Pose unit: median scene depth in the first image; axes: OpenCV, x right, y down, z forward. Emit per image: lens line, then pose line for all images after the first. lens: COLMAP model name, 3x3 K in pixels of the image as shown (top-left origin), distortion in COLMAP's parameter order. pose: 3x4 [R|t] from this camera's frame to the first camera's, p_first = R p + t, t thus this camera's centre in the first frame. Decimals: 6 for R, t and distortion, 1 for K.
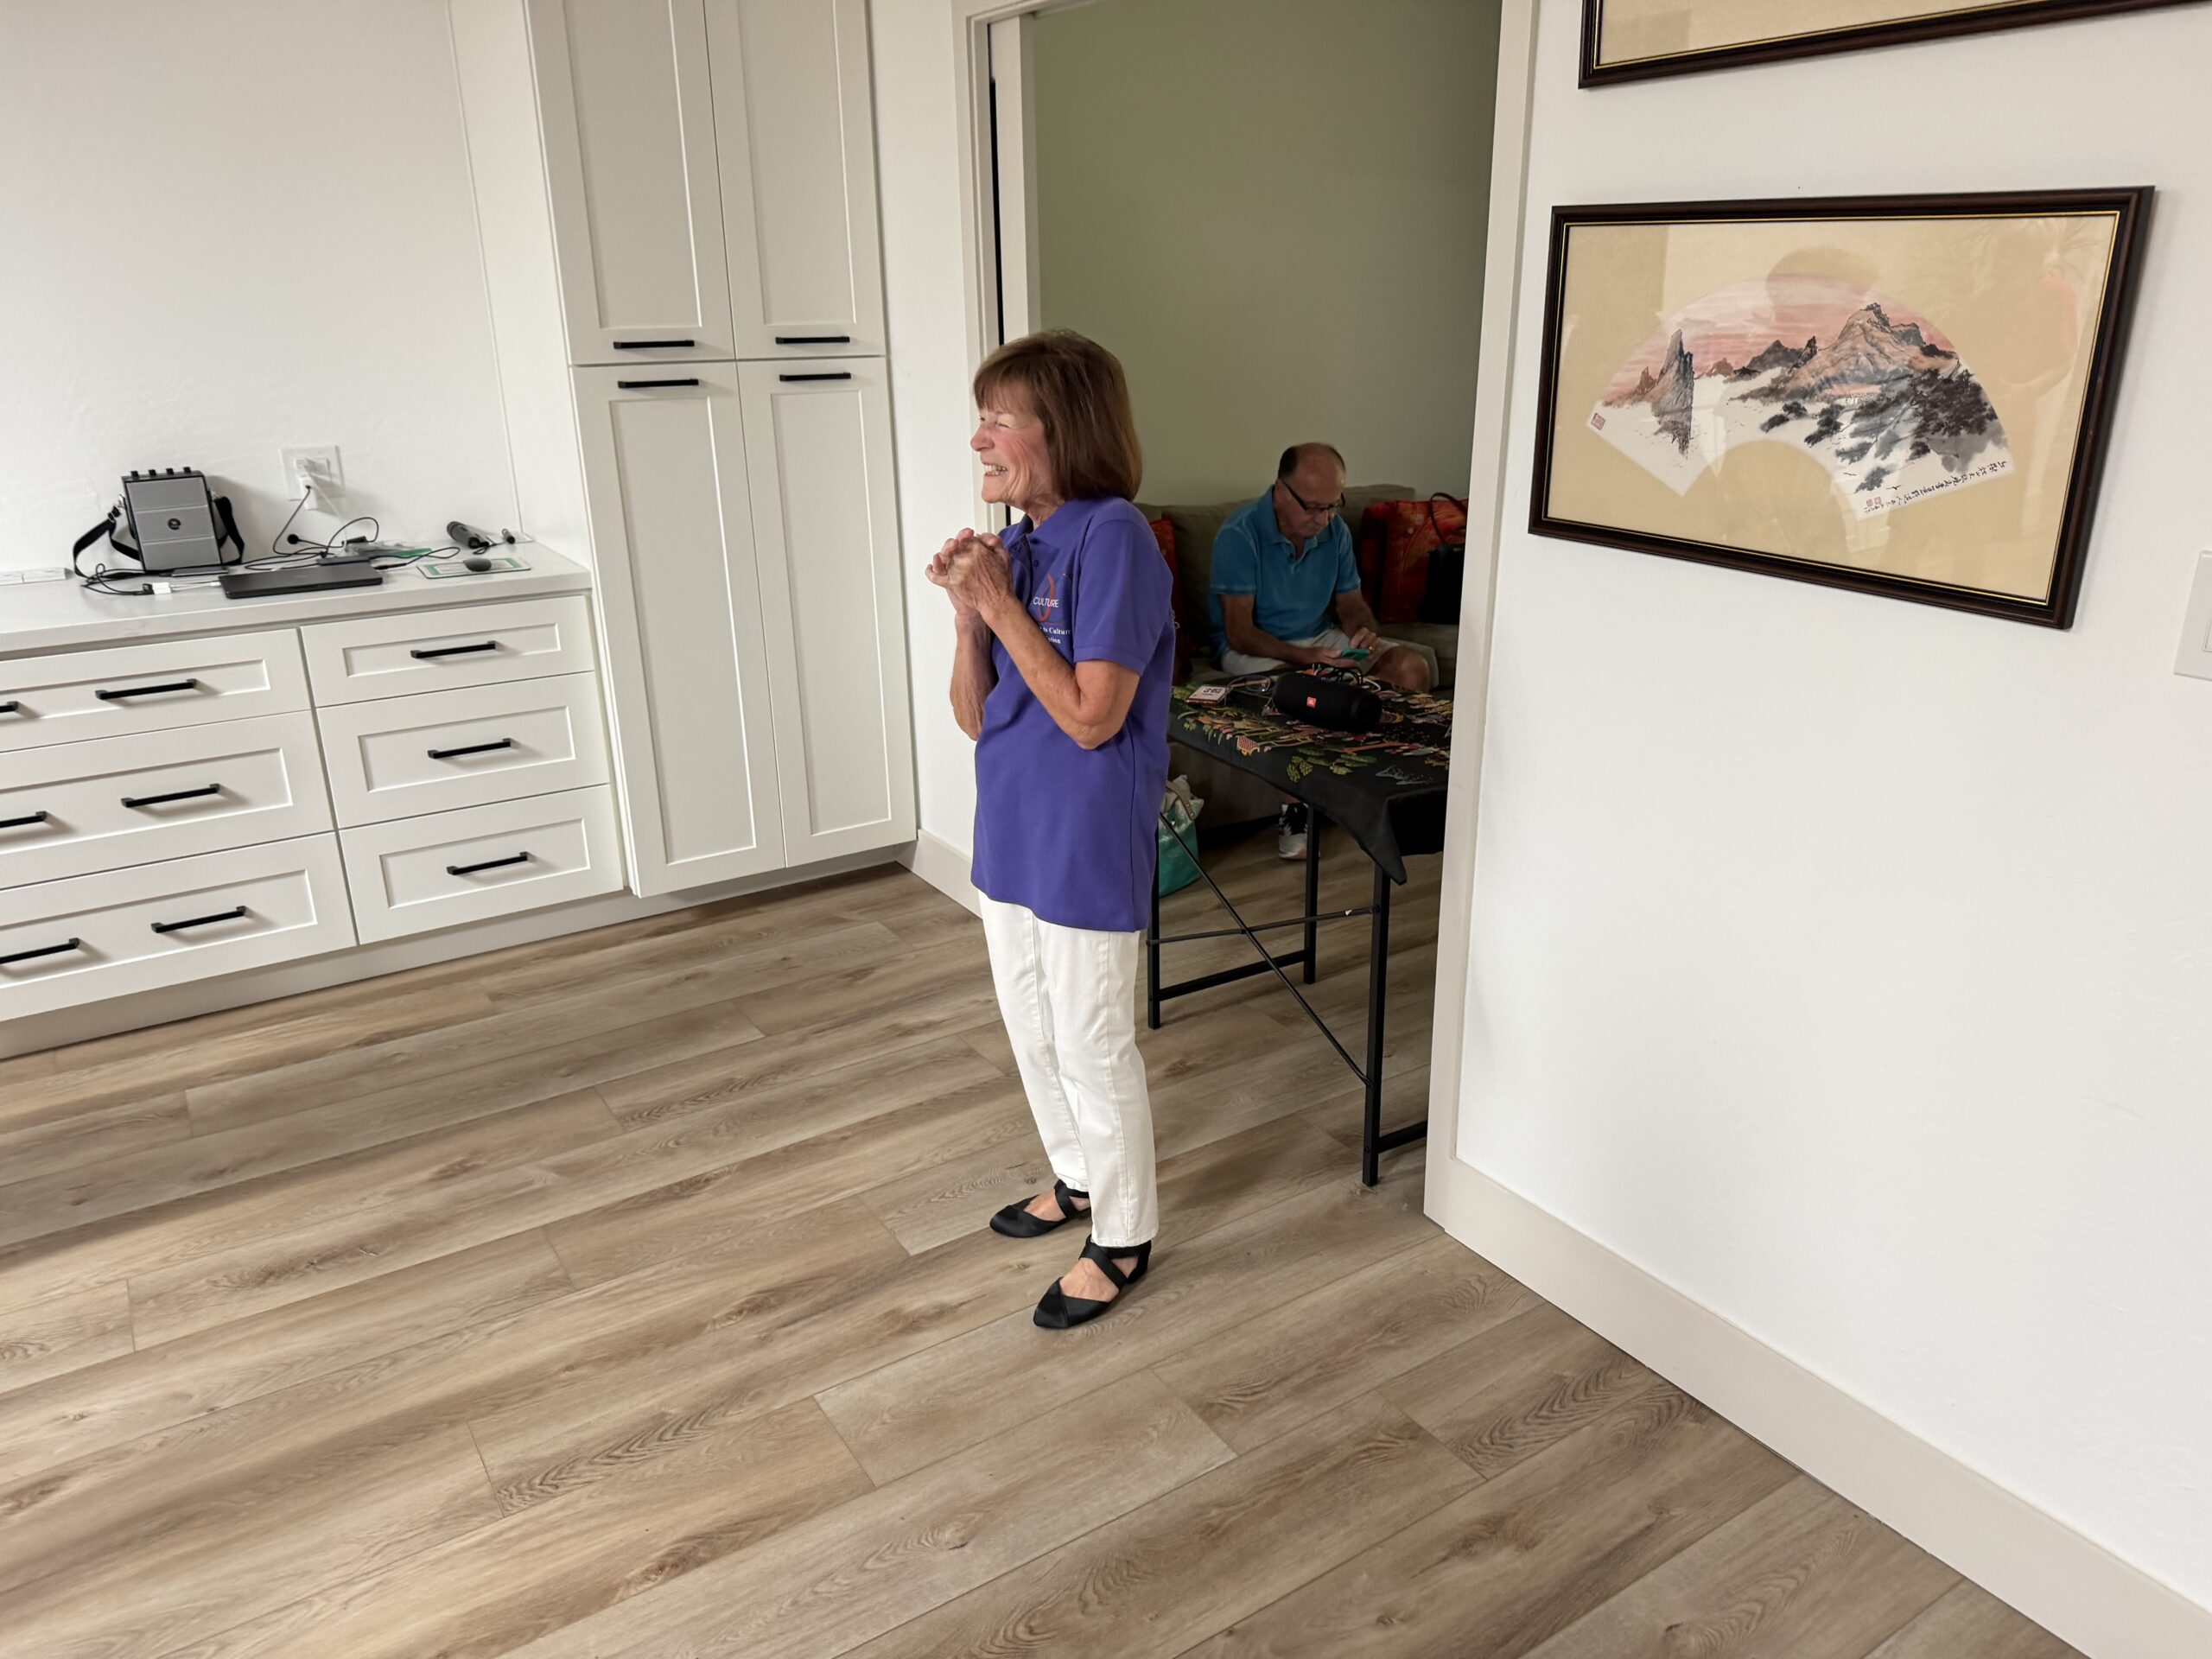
lens RADIAL K [[1544.9, 0, 1145.3], [0, 1544.9, 842.6], [0, 0, 1]] dist [0.050813, -0.064485]
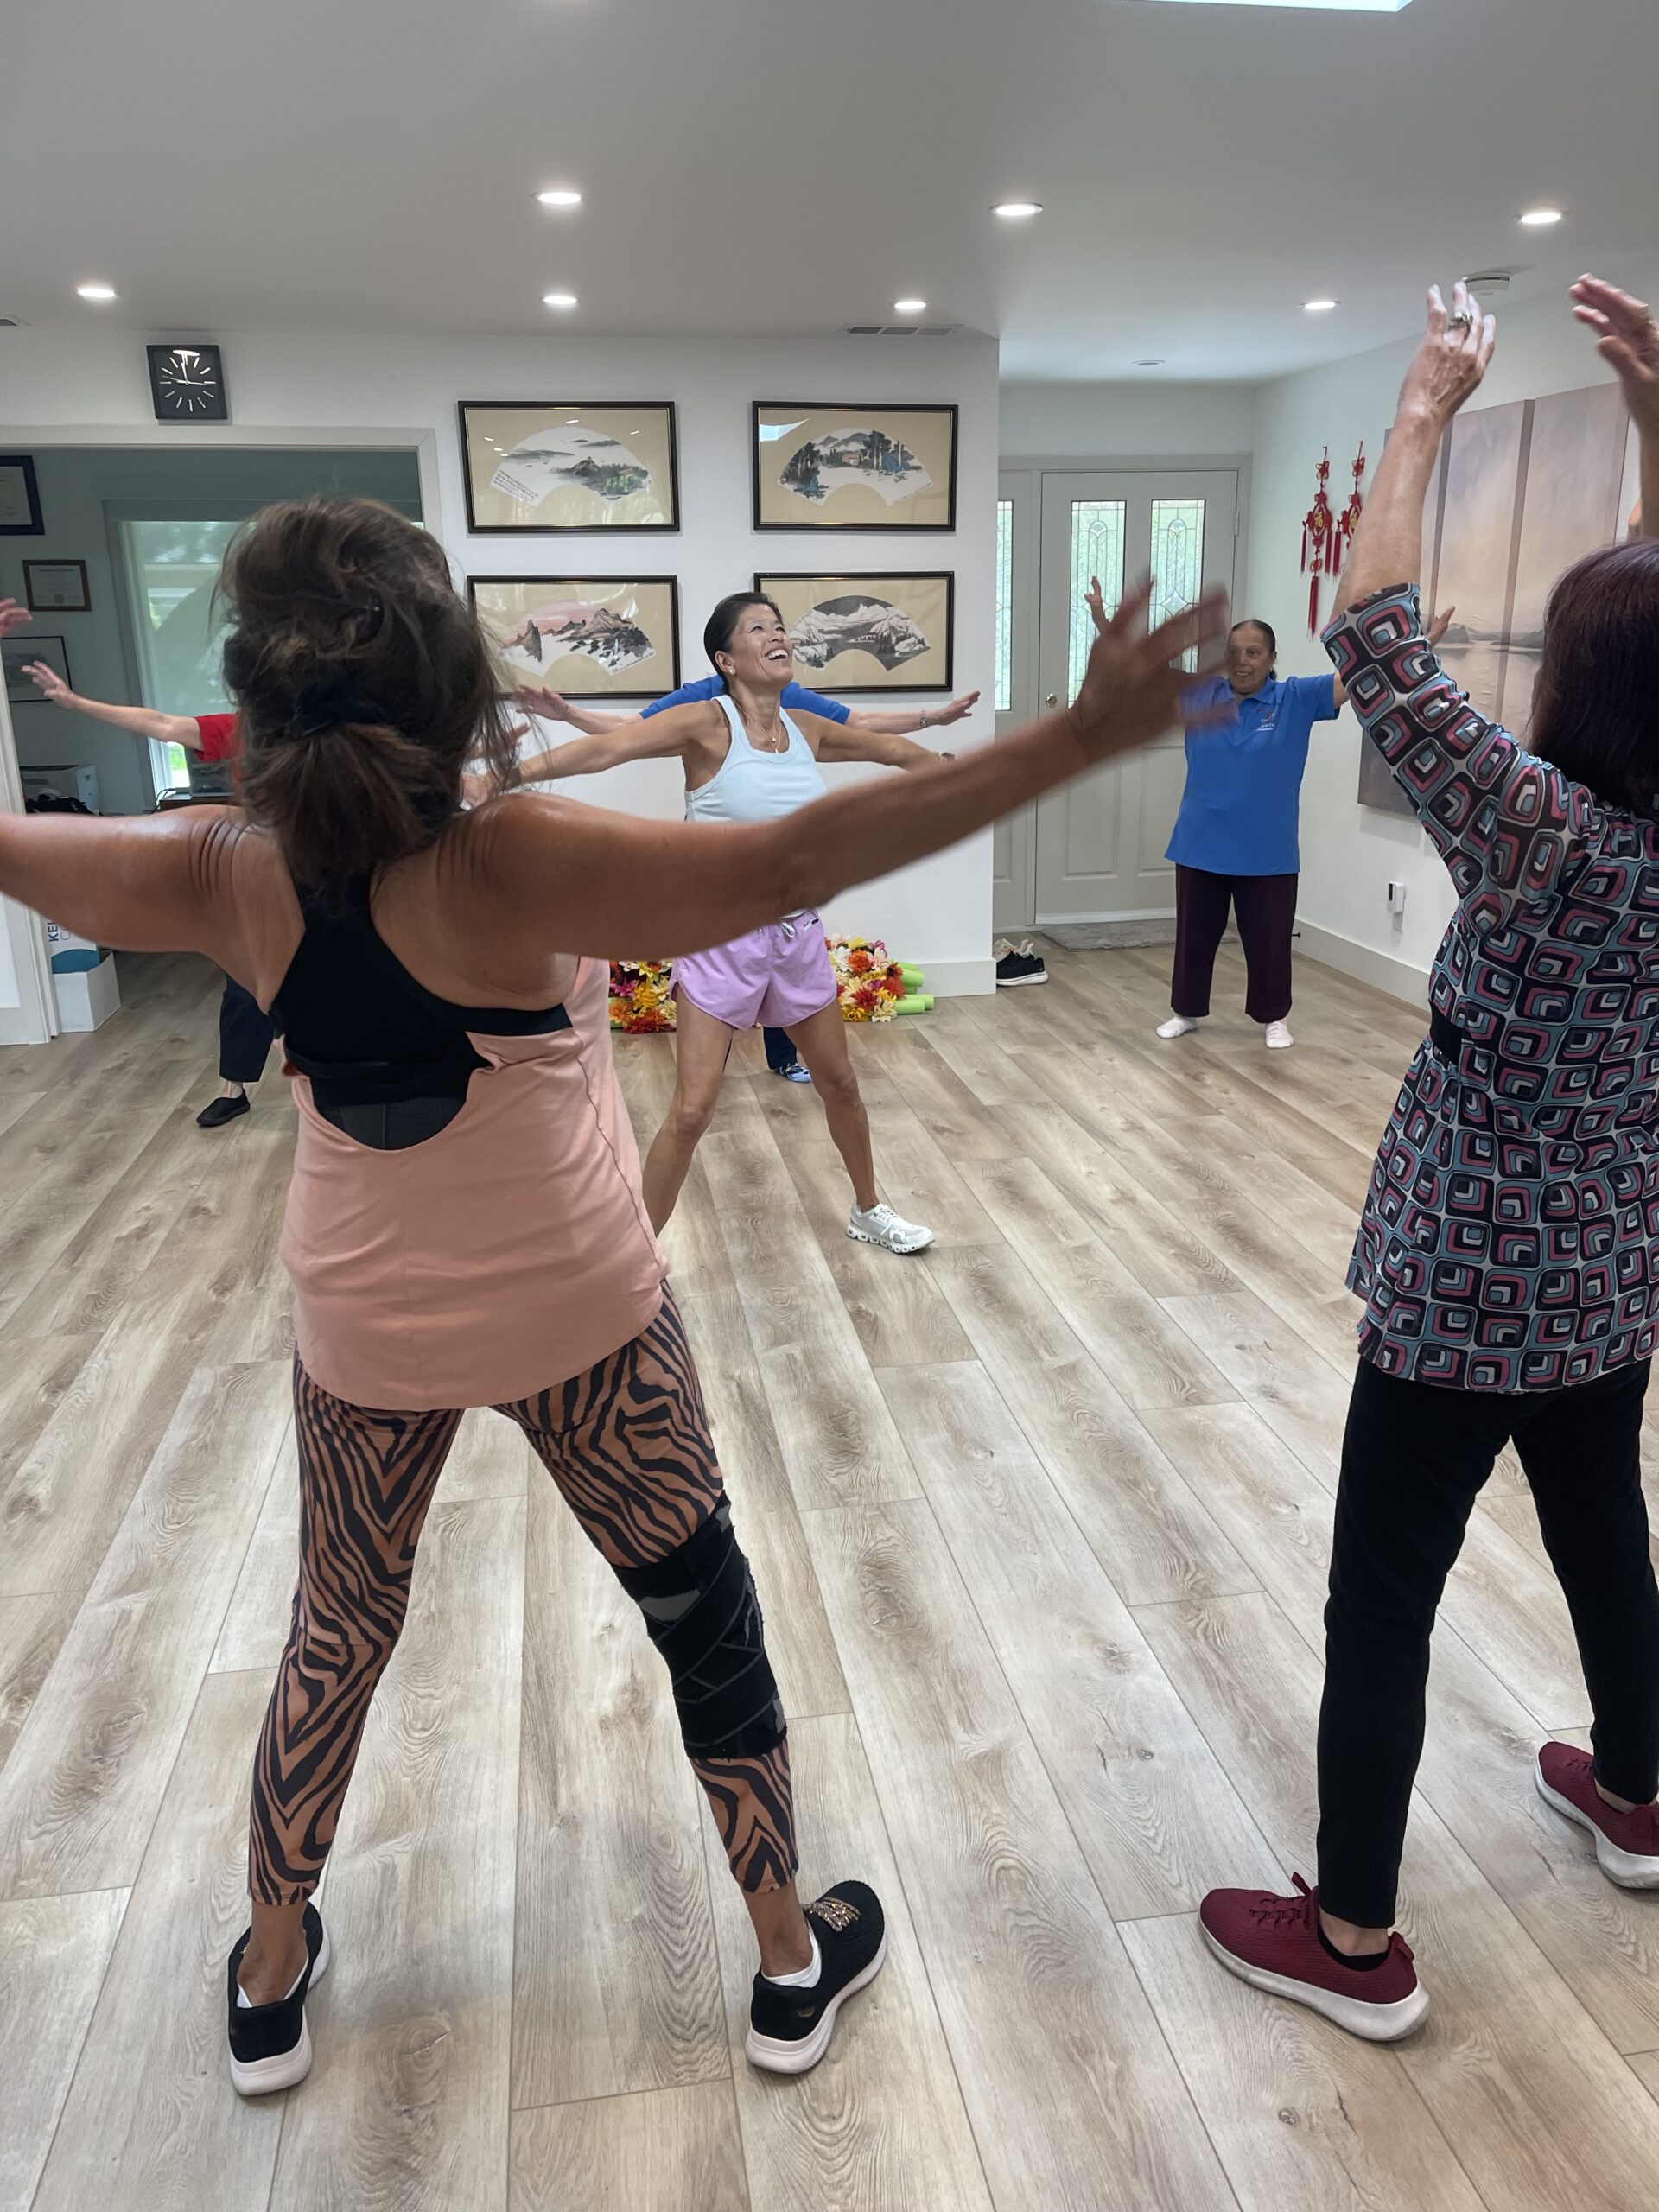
lens RADIAL K [[1675.5, 0, 839.5], [0, 1675.5, 1099.0], [0, 0, 1]] dist [0.050825, -0.065494]
pose [[0.416190, -0.247976, 0.874811, -2.291716], [0.316993, 0.941305, 0.116015, 0.317058], [-0.852233, 0.229025, 0.470369, -0.727682]]
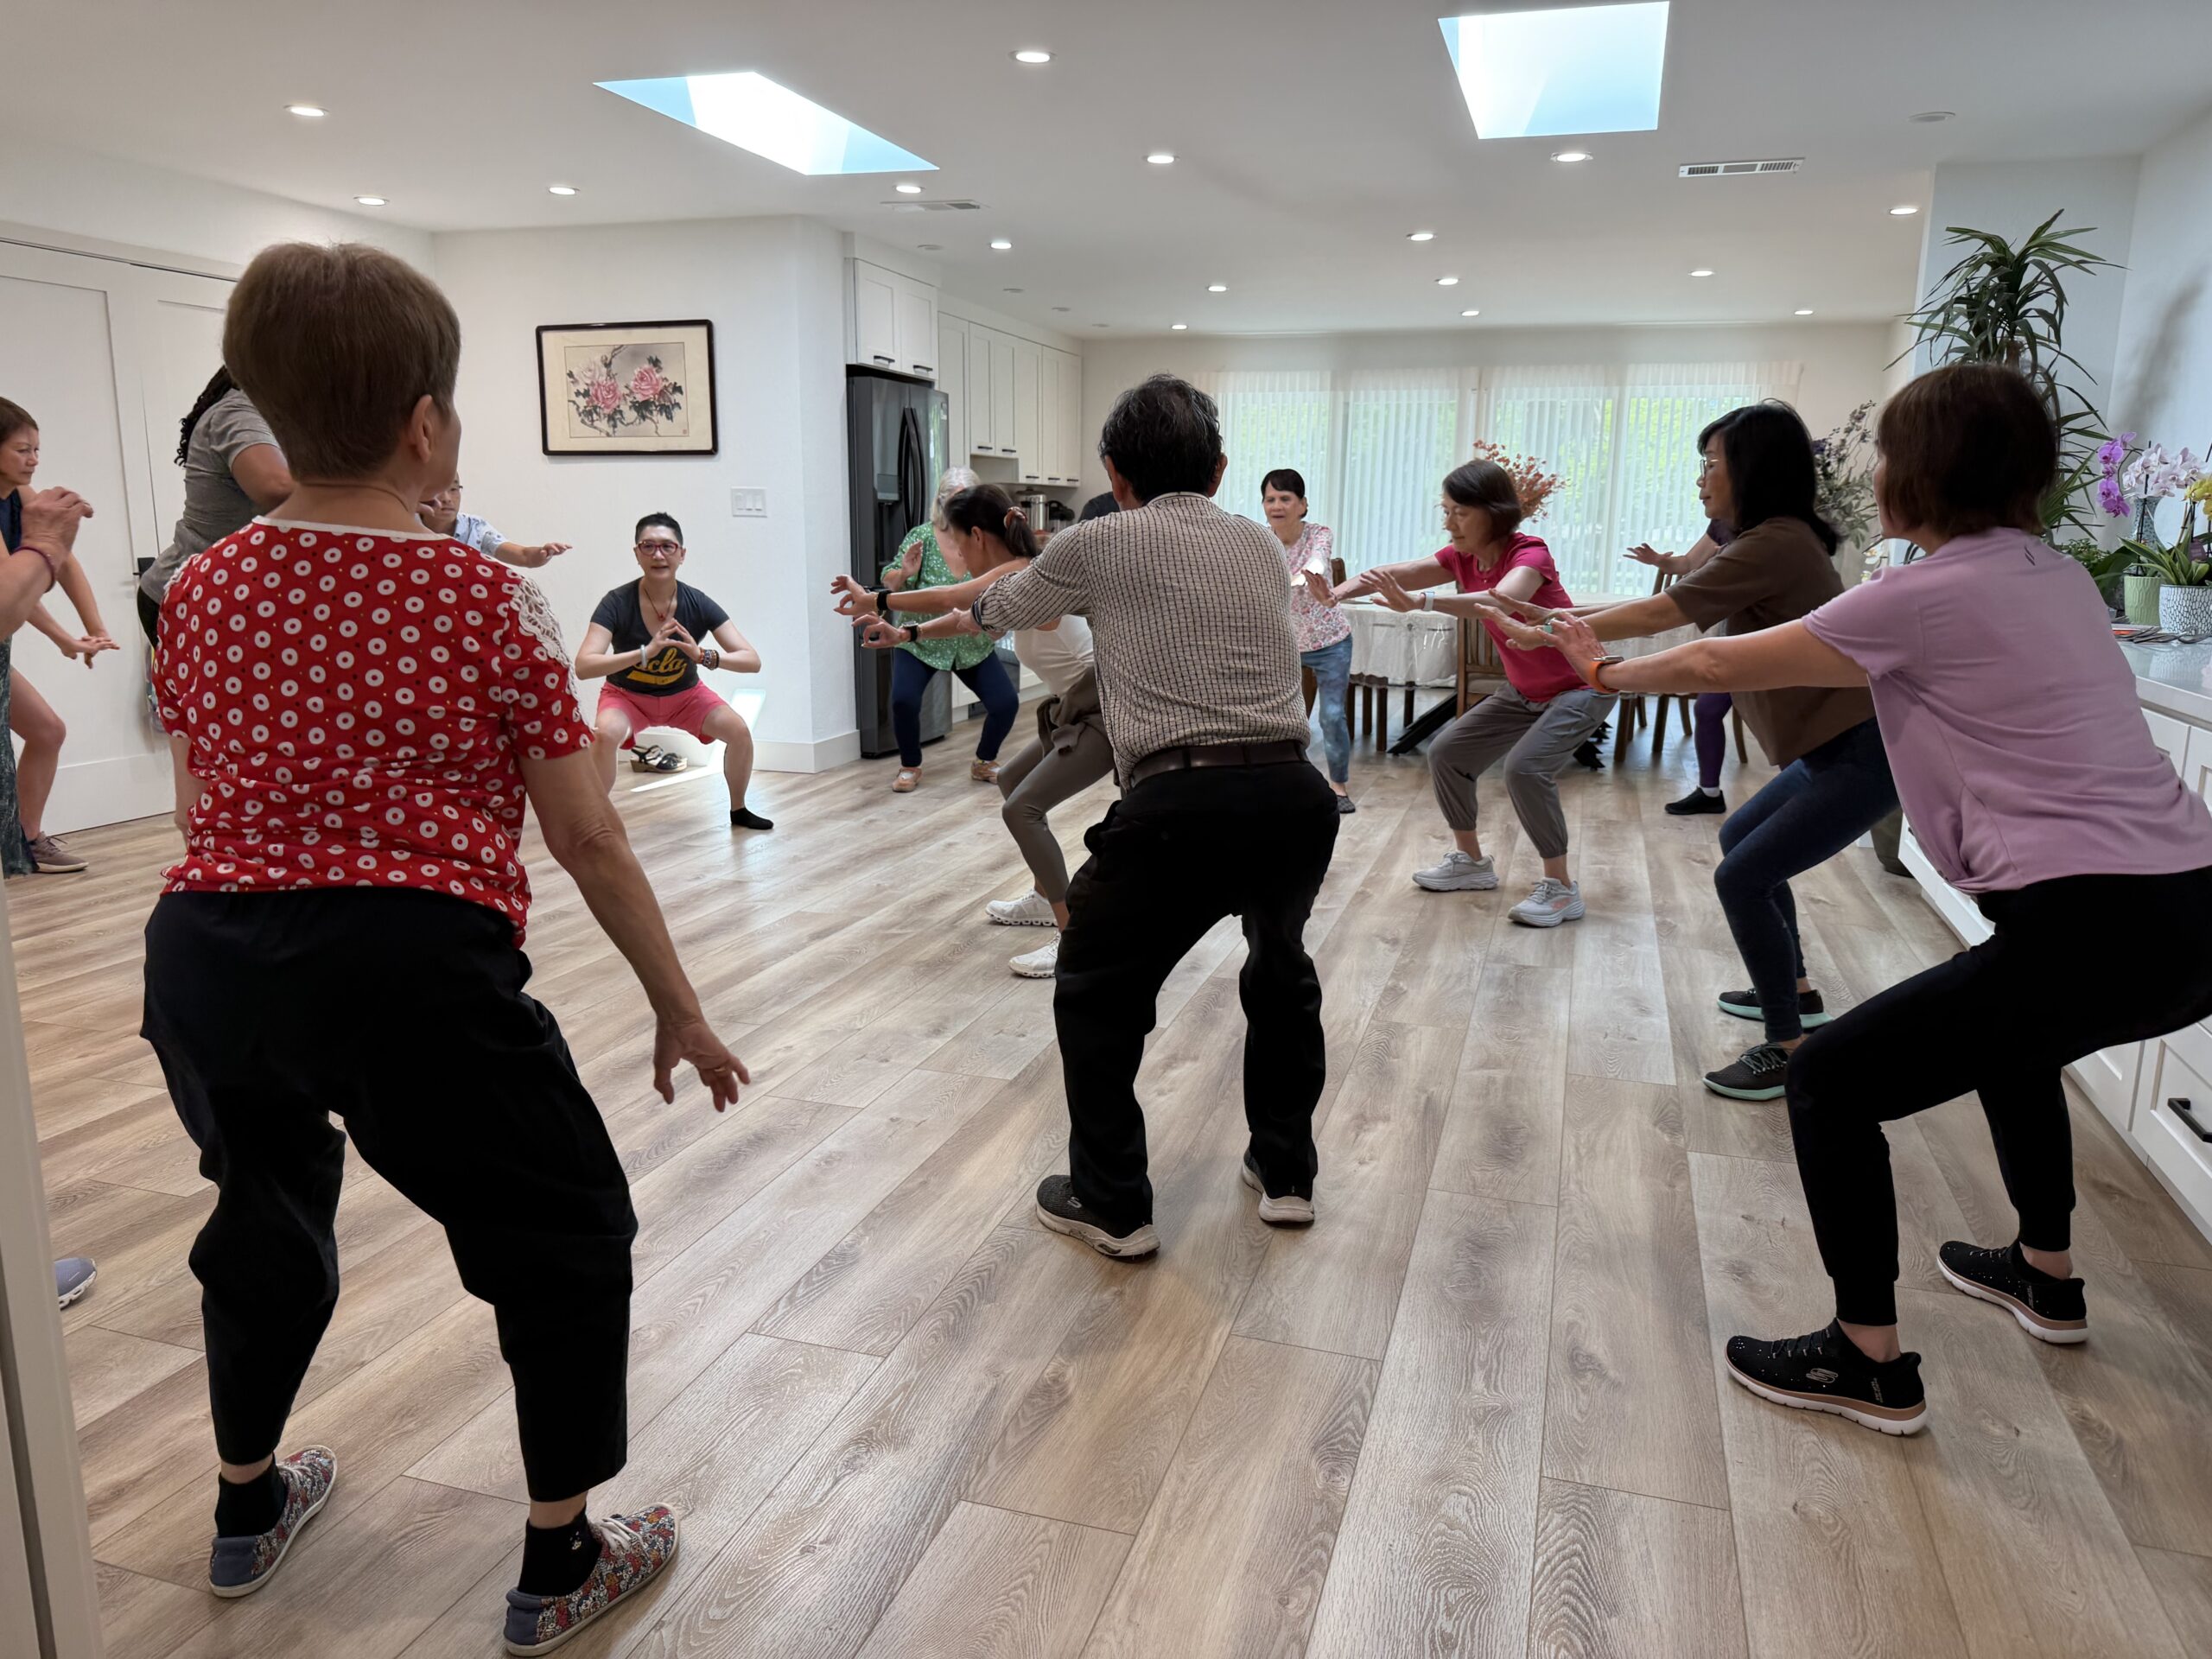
lens RADIAL K [[1544.9, 0, 1133.6], [0, 1544.9, 830.0], [0, 0, 1]] dist [0.050813, -0.064485]
pose [[-0.771209, 0.124900, -0.624209, 0.270171], [-0.222933, 0.865477, 0.448610, -0.463495], [0.596270, 0.485129, -0.639619, 1.774044]]
